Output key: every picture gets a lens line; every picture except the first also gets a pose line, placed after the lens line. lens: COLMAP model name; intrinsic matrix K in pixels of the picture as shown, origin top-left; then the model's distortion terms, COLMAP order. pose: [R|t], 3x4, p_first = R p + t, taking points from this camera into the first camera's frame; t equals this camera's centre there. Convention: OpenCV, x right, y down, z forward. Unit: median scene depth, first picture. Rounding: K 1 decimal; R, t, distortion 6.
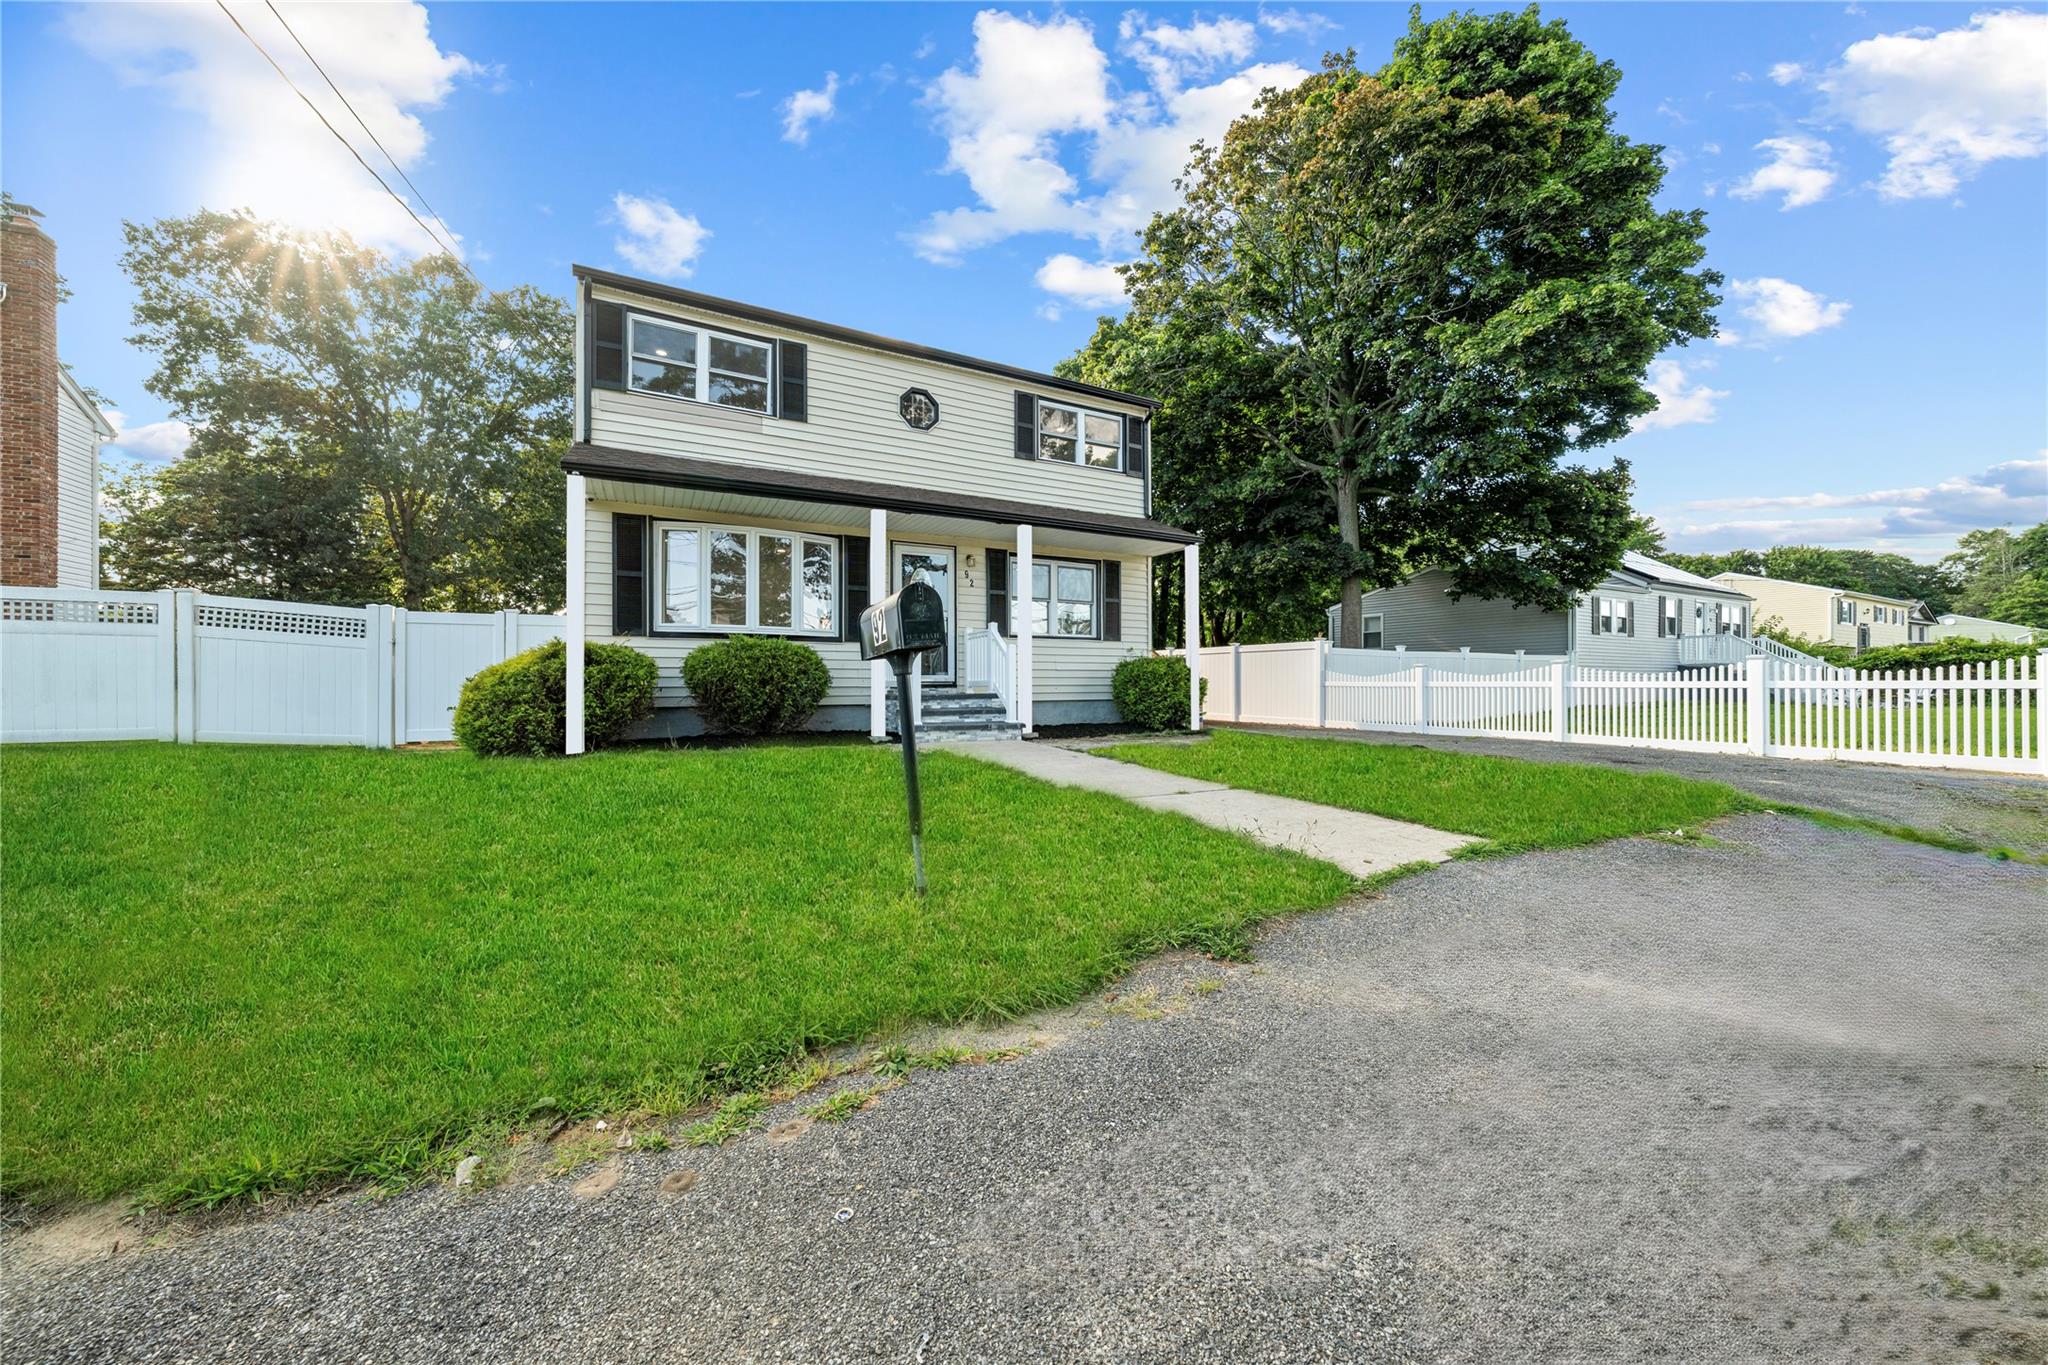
lens RADIAL K [[697.5, 0, 1024.0], [0, 697.5, 682.5], [0, 0, 1]] dist [-0.000607, 0.000157]
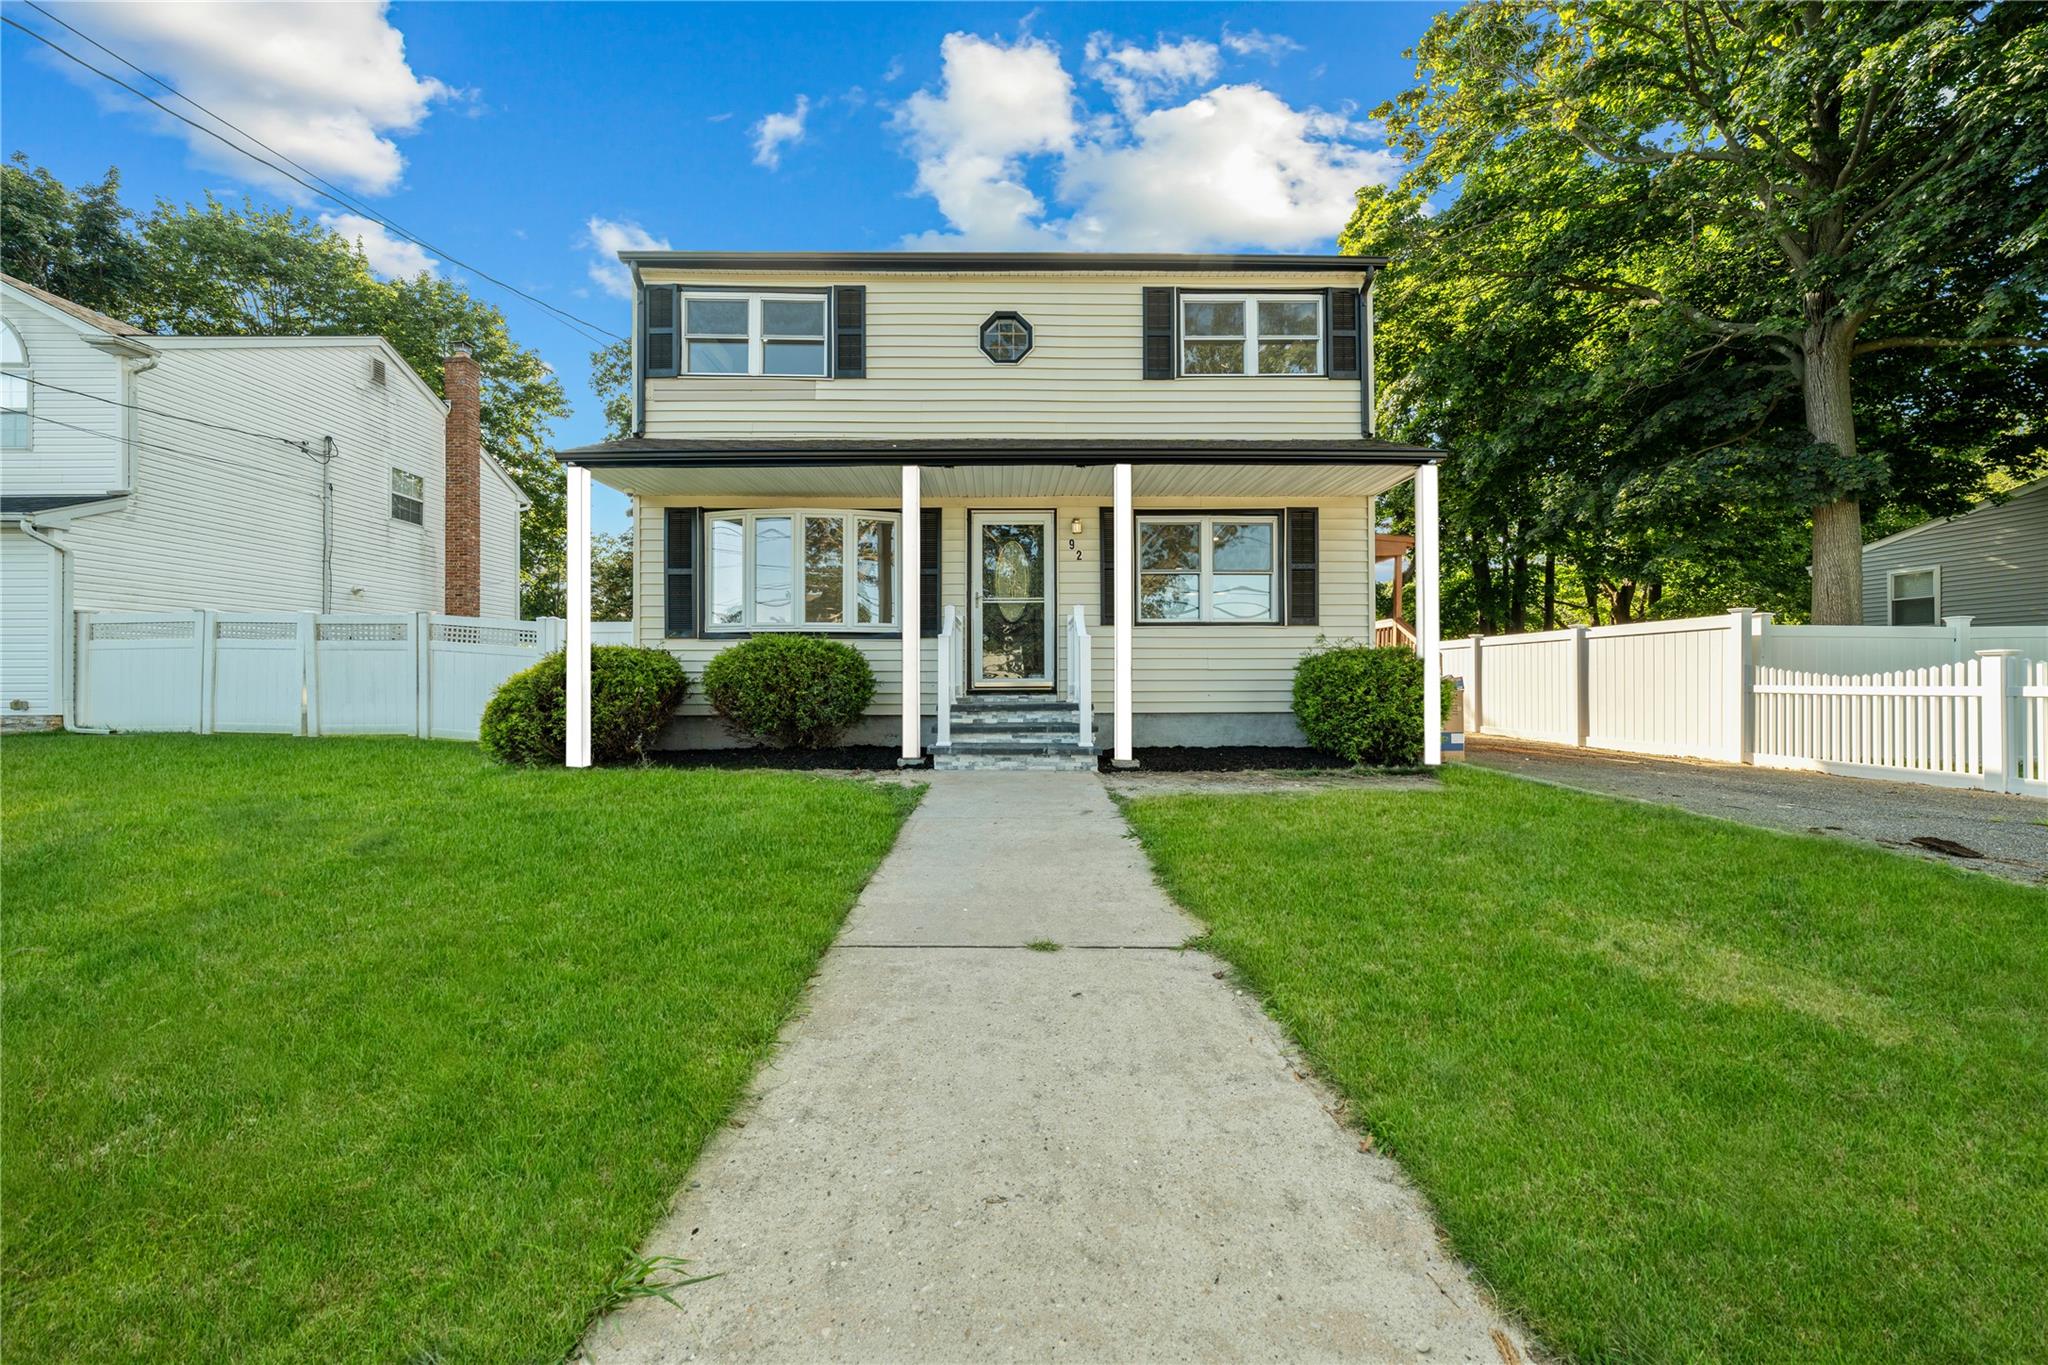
lens RADIAL K [[697.5, 0, 1024.0], [0, 697.5, 682.5], [0, 0, 1]] dist [-0.000607, 0.000157]
pose [[0.892843, -0.002309, -0.450362, 0.216763], [0.001994, 0.999997, -0.001172, -0.004926], [0.450363, 0.000149, 0.892845, 0.309633]]
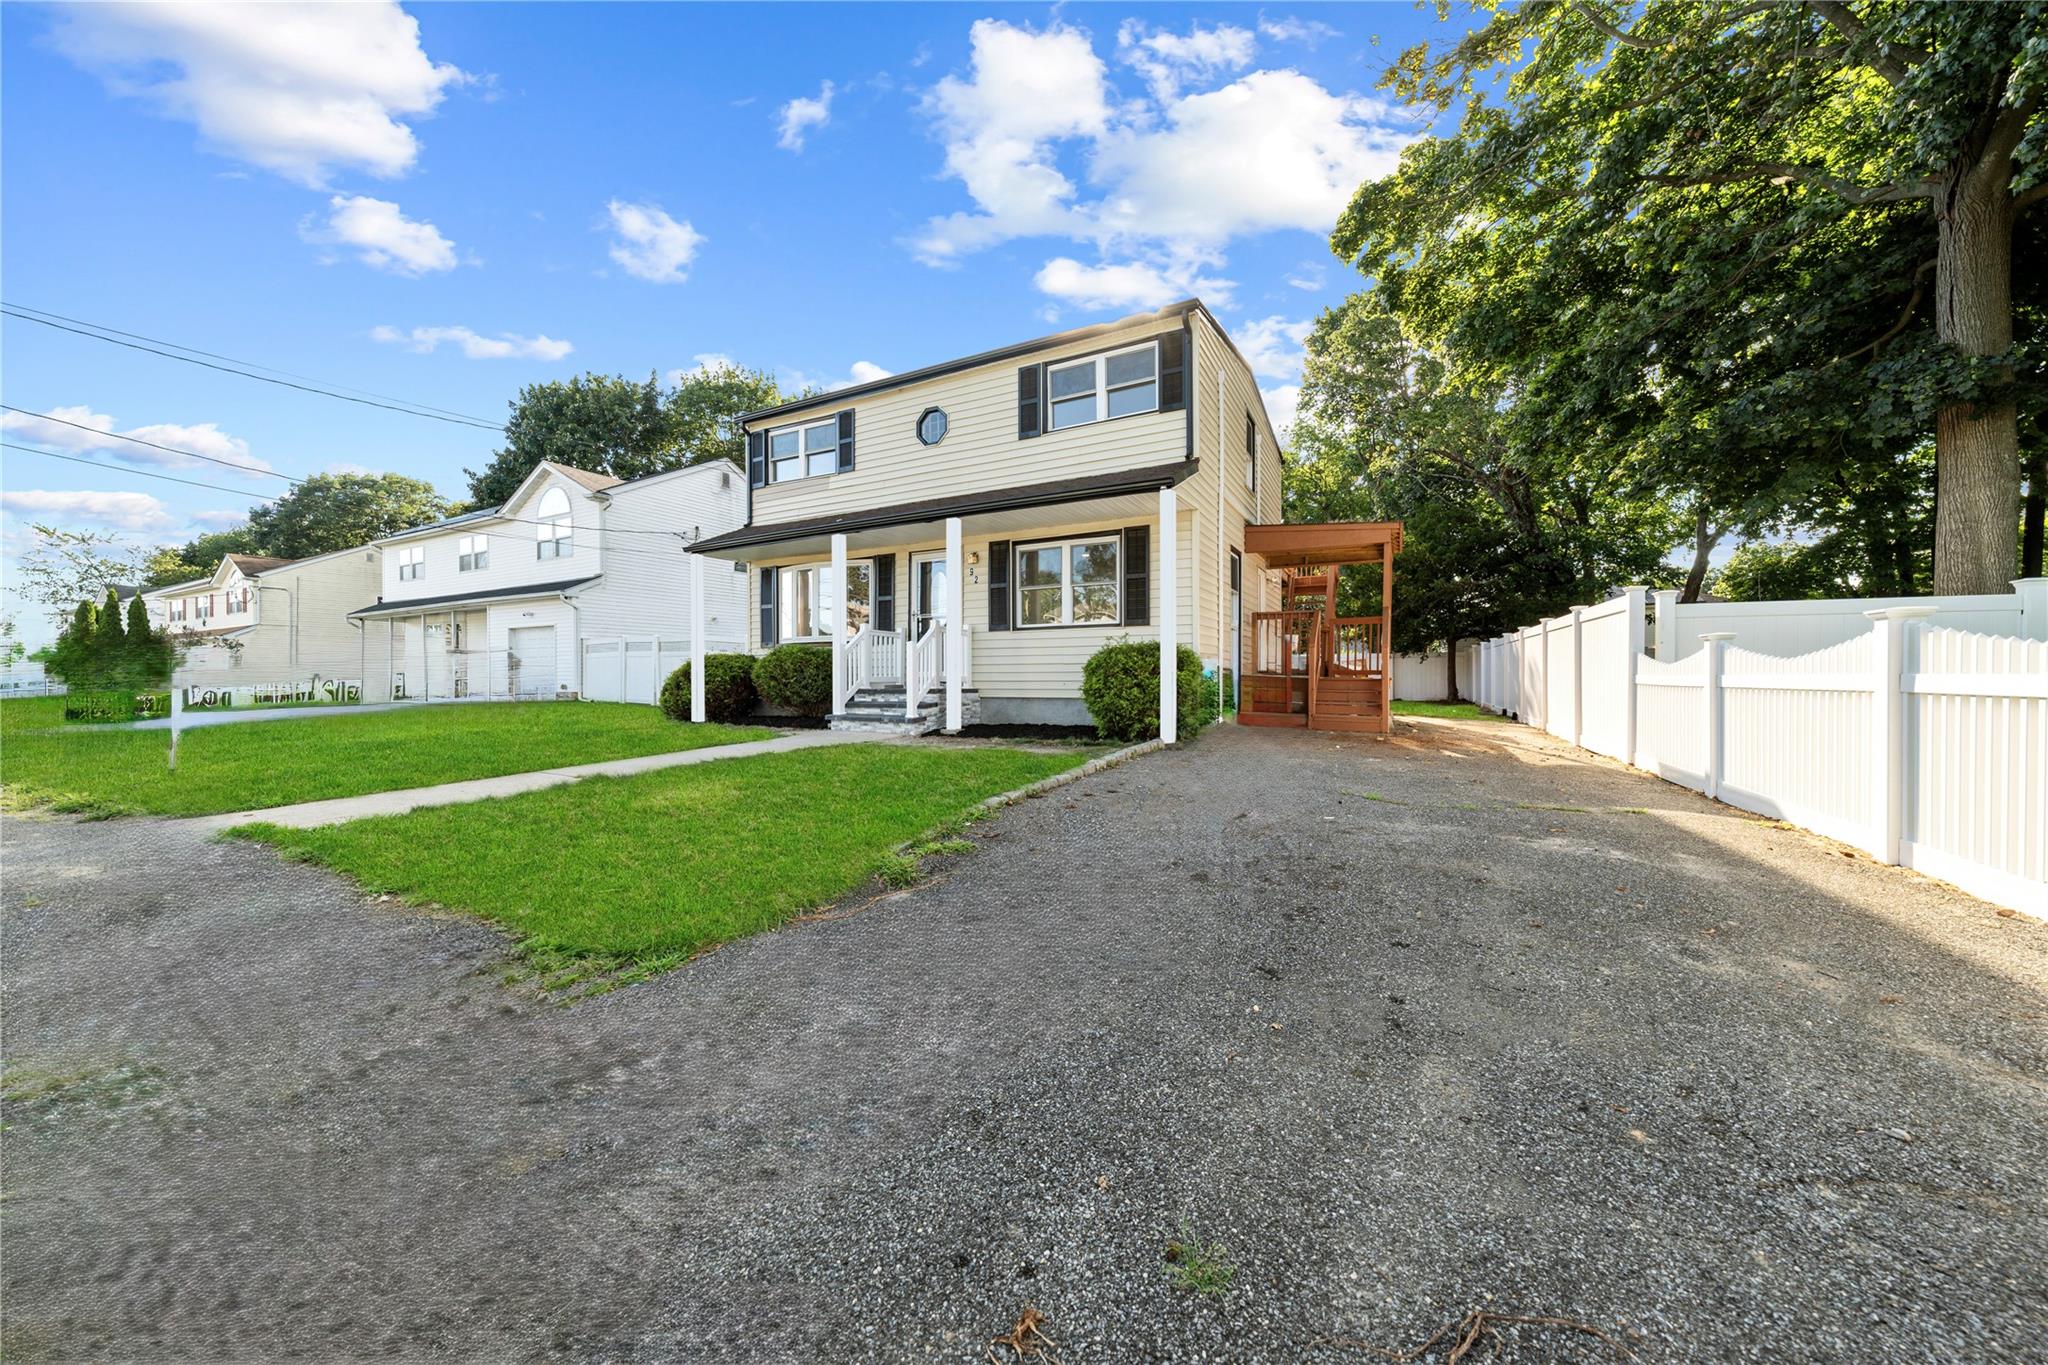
lens RADIAL K [[696.4, 0, 1024.0], [0, 696.4, 682.5], [0, 0, 1]] dist [-0.007084, 0.000125]
pose [[0.564915, 0.007190, -0.825117, 0.823025], [0.005284, 0.999910, 0.012330, -0.005210], [0.825132, -0.011325, 0.564827, 0.498205]]
